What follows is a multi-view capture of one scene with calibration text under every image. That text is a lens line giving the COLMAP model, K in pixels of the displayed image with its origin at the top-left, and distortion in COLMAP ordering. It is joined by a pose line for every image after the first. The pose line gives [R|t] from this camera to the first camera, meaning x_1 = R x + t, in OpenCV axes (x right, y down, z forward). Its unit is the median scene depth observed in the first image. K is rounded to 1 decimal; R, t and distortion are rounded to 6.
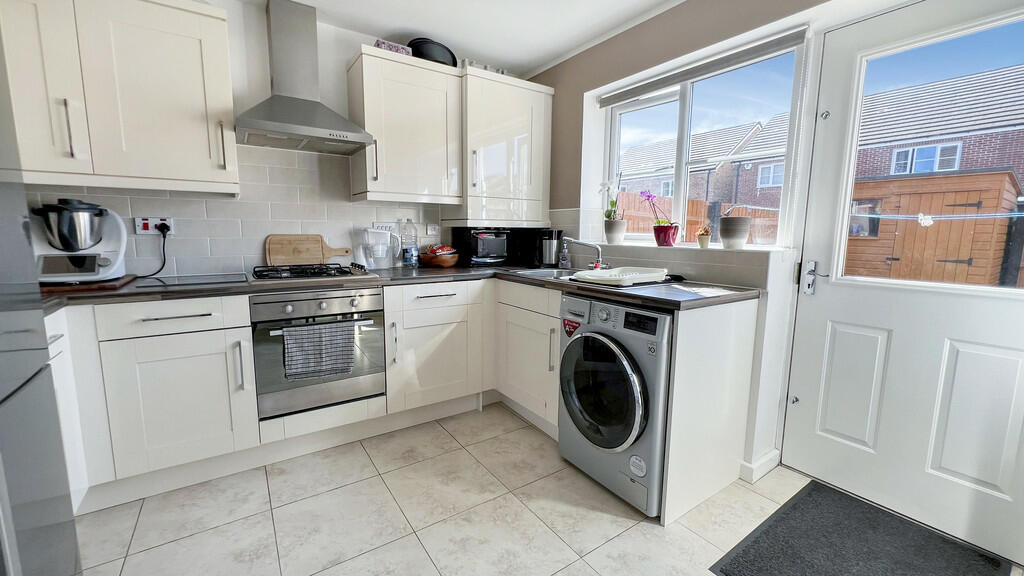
lens RADIAL K [[411.3, 0, 512.0], [0, 411.3, 288.0], [0, 0, 1]] dist [-0.002704, 0.000172]
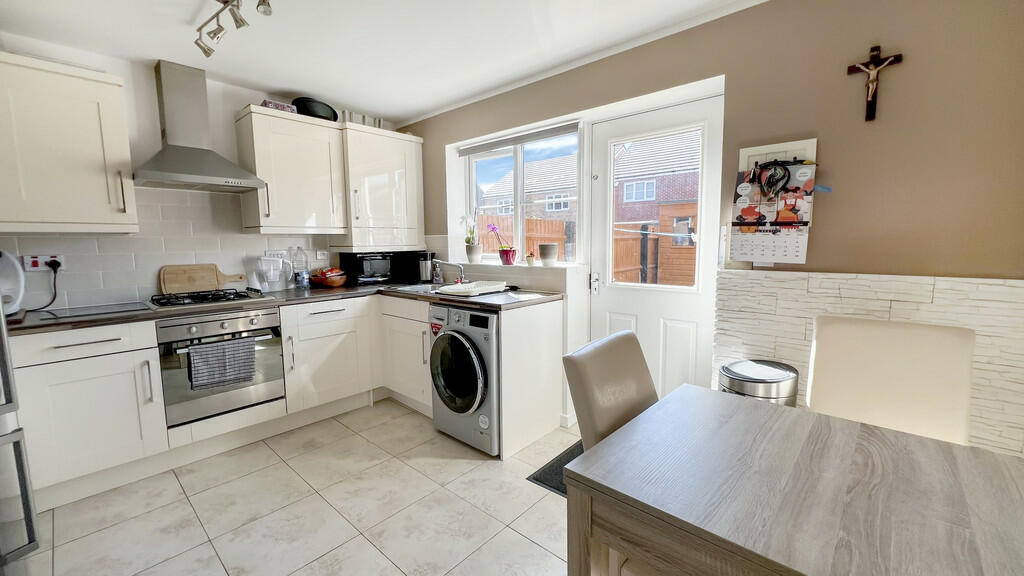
lens RADIAL K [[411.3, 0, 512.0], [0, 411.3, 288.0], [0, 0, 1]] dist [-0.002704, 0.000172]
pose [[0.971177, -0.047746, 0.233527, 0.070992], [0.053383, 0.998414, -0.017874, 0.000085], [-0.232303, 0.029825, 0.972186, -0.336298]]
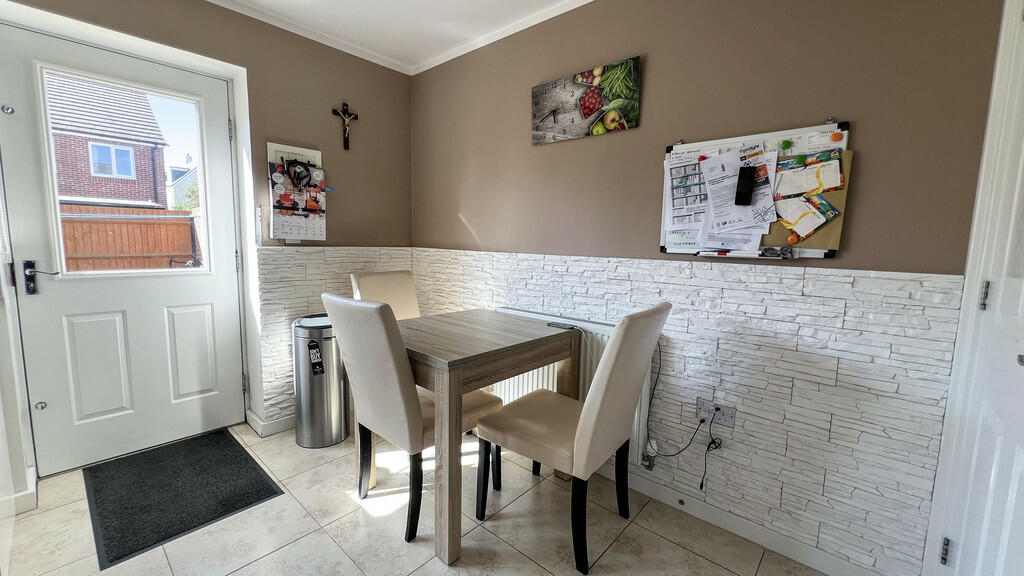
lens RADIAL K [[411.3, 0, 512.0], [0, 411.3, 288.0], [0, 0, 1]] dist [-0.002704, 0.000172]
pose [[-0.251074, -0.127602, 0.959521, -0.434206], [0.107849, 0.981413, 0.158733, -0.027689], [-0.961941, 0.143337, -0.232646, 0.116068]]
